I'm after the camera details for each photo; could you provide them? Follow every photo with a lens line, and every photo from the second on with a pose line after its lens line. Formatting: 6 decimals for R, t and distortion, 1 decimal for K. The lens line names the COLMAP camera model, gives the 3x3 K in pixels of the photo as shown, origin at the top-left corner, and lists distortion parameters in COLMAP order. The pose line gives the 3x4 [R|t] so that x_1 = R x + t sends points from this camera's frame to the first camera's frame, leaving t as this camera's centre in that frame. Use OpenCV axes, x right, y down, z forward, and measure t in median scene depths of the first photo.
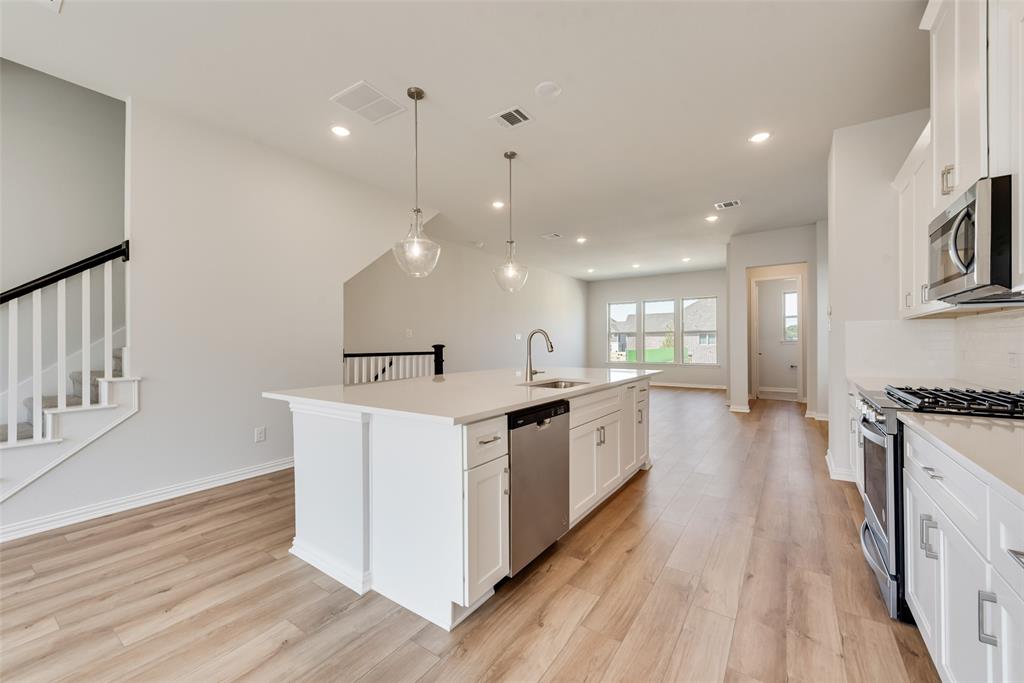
lens RADIAL K [[402.6, 0, 508.2], [0, 402.6, 342.2], [0, 0, 1]] dist [0.002398, -0.000003]
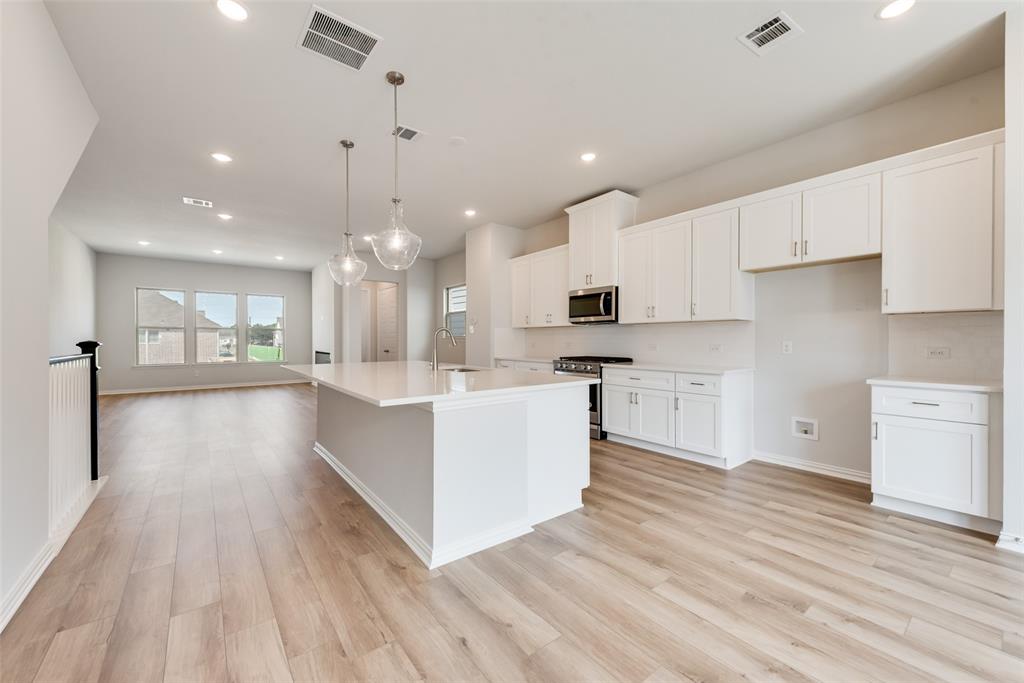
lens RADIAL K [[402.6, 0, 508.2], [0, 402.6, 342.2], [0, 0, 1]] dist [0.002398, -0.000003]
pose [[0.297970, 0.002259, 0.954573, -1.186212], [-0.005924, 0.999982, -0.000517, 0.012631], [-0.954557, -0.005501, 0.297978, 0.503802]]
